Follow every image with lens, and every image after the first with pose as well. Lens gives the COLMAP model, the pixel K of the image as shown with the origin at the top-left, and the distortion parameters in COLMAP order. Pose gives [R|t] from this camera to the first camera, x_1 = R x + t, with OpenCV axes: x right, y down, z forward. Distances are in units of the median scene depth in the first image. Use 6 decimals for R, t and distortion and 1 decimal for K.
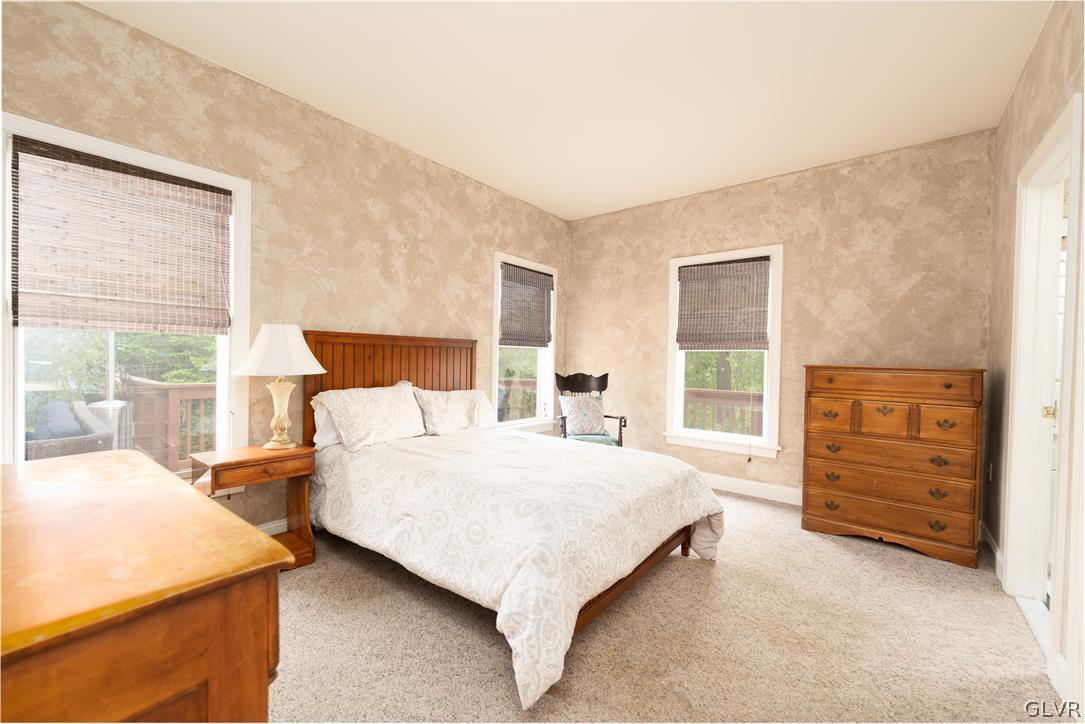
lens RADIAL K [[445.5, 0, 538.4], [0, 445.5, 363.5], [0, 0, 1]] dist [-0.000158, 0.000072]
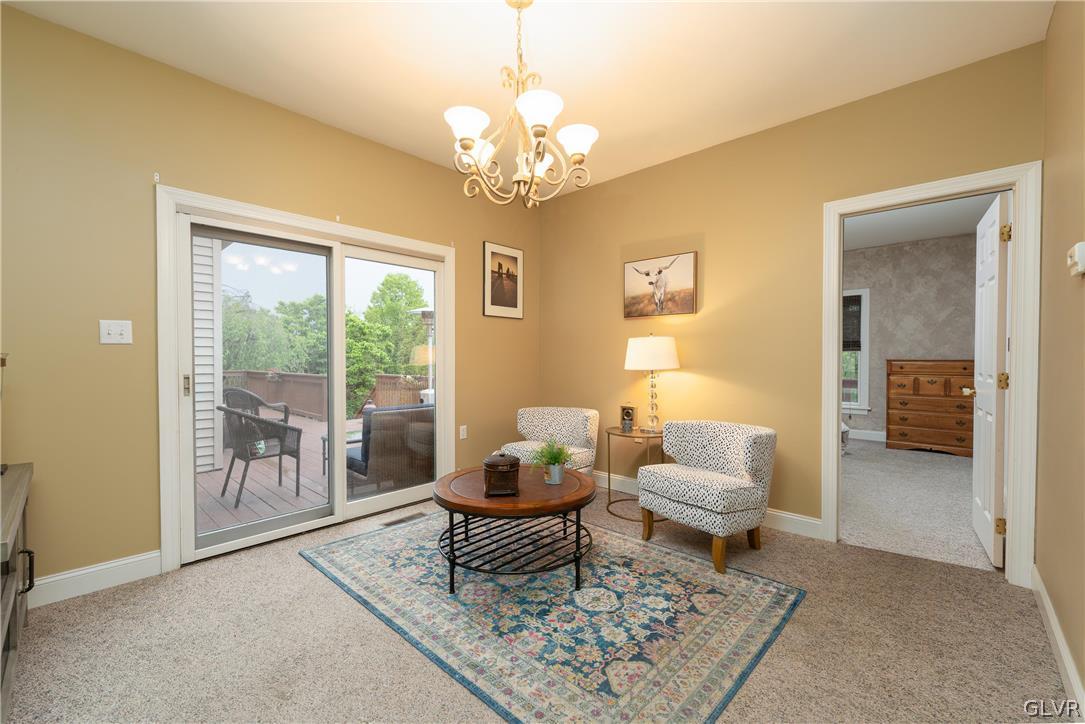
lens RADIAL K [[445.5, 0, 546.9], [0, 445.5, 361.5], [0, 0, 1]] dist [-0.000158, 0.000072]
pose [[0.996552, -0.017843, -0.081027, -0.620471], [0.017649, 0.999839, -0.003110, -0.006055], [0.081070, 0.001669, 0.996707, -0.905125]]
